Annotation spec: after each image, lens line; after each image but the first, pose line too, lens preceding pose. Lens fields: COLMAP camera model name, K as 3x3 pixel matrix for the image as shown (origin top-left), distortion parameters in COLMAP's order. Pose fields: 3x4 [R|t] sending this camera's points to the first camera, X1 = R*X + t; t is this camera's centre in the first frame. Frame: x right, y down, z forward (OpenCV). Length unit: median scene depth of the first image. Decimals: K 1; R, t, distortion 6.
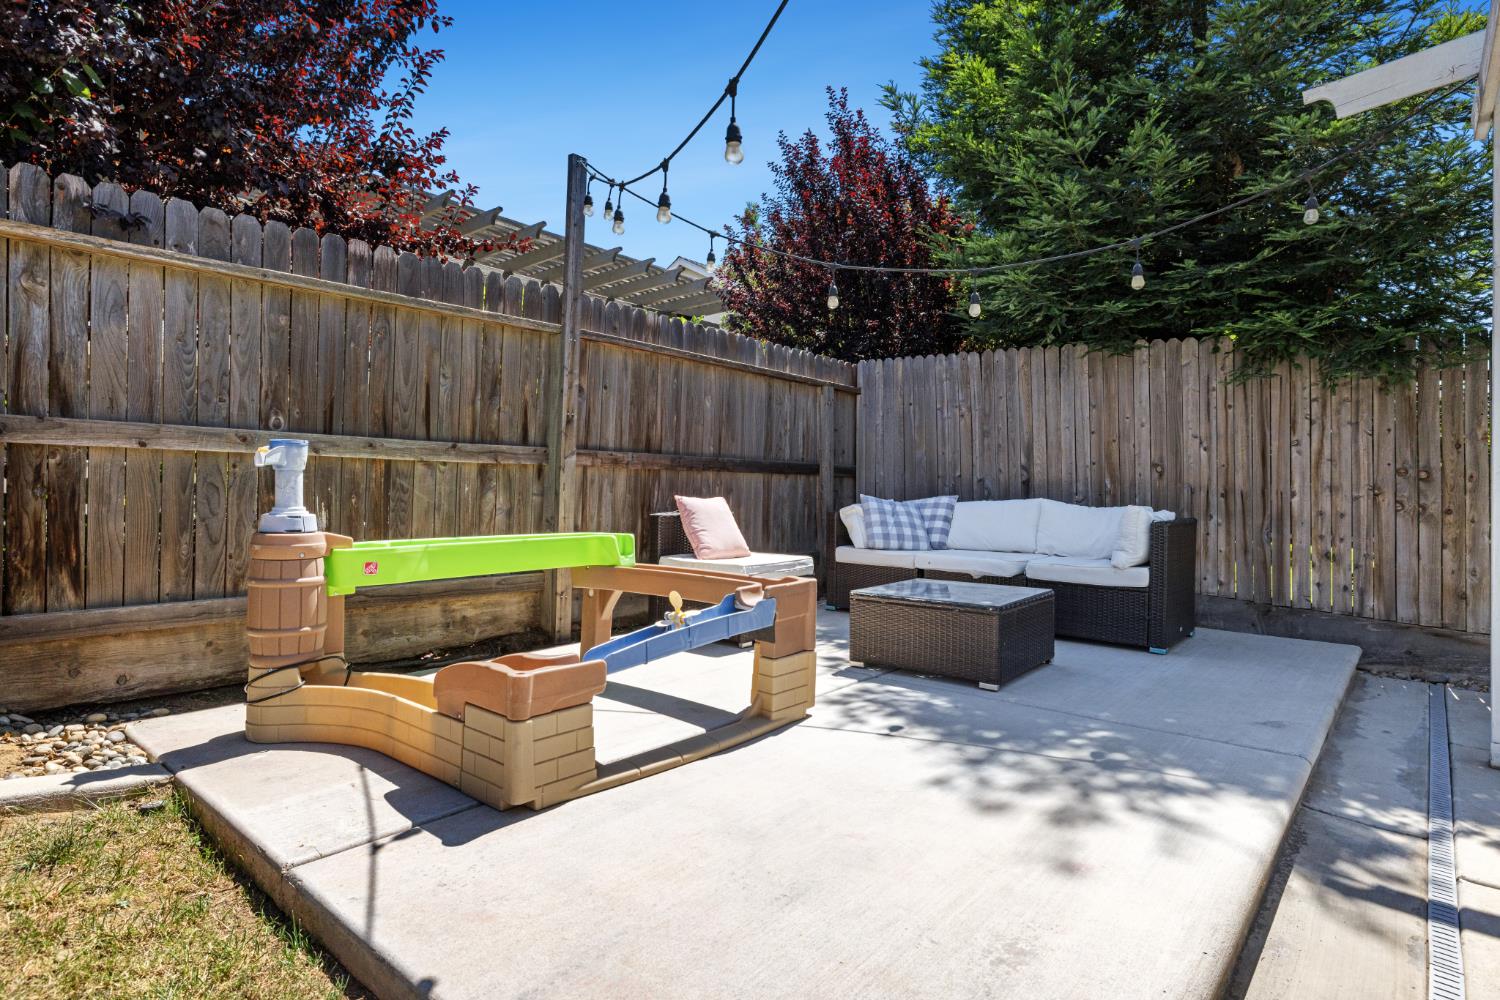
lens RADIAL K [[807.0, 0, 751.5], [0, 807.0, 497.9], [0, 0, 1]] dist [0.005478, 0.000737]
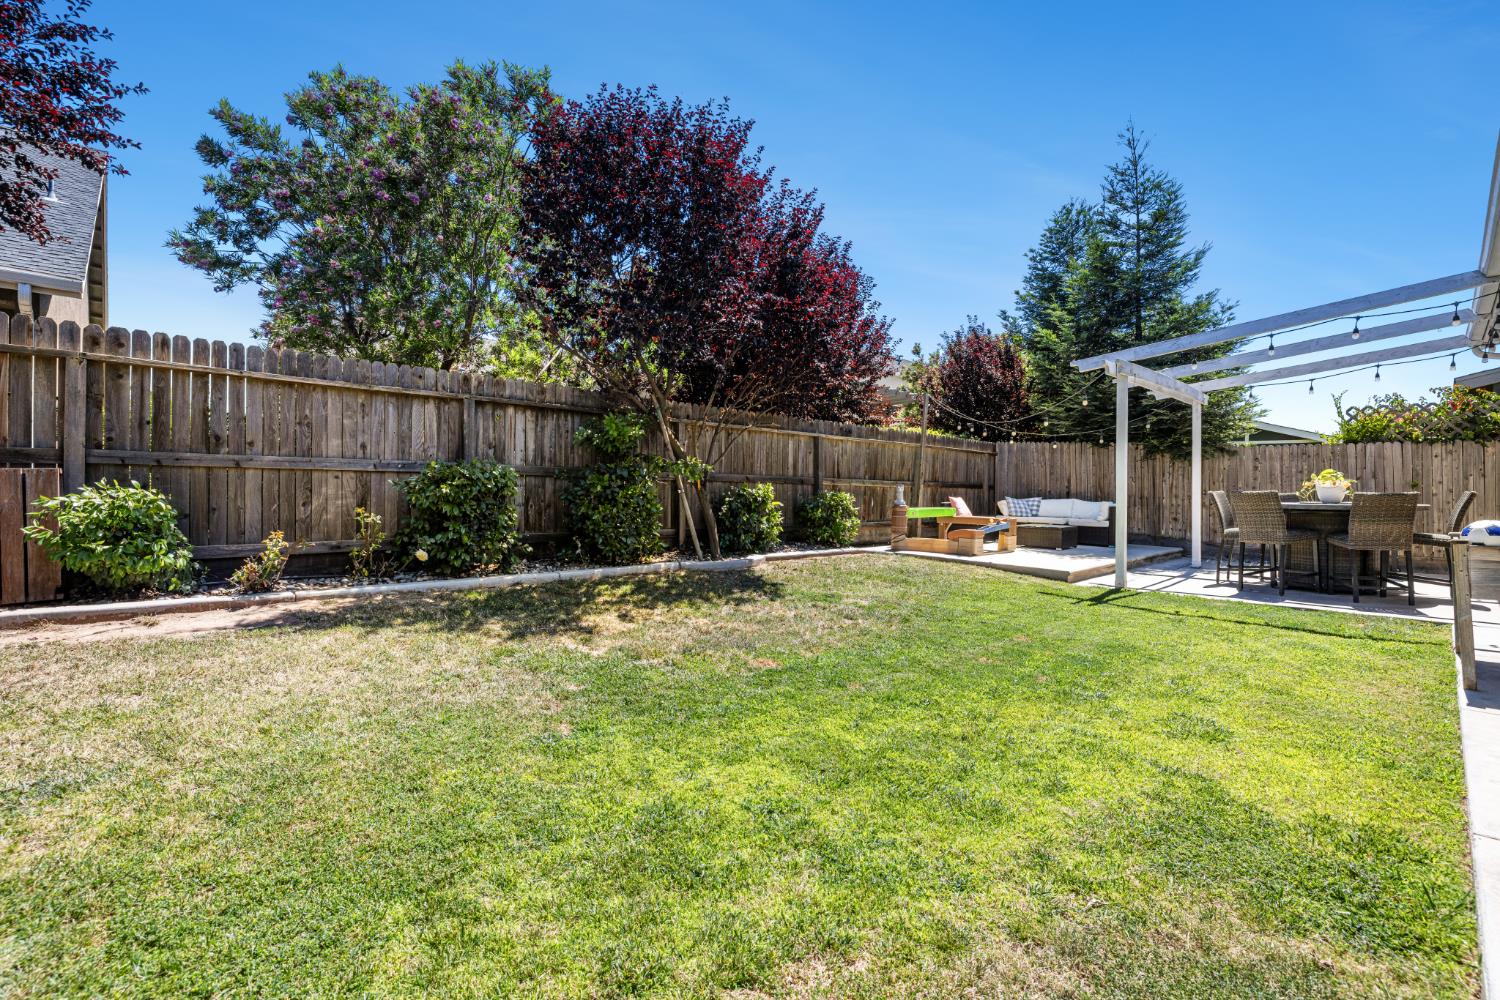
lens RADIAL K [[628.4, 0, 753.4], [0, 628.4, 492.0], [0, 0, 1]] dist [0.000246, 0.000822]
pose [[0.992223, 0.009060, -0.124142, -0.496726], [-0.009113, 0.999958, 0.000142, -0.013273], [0.124138, 0.000990, 0.992264, -1.364252]]
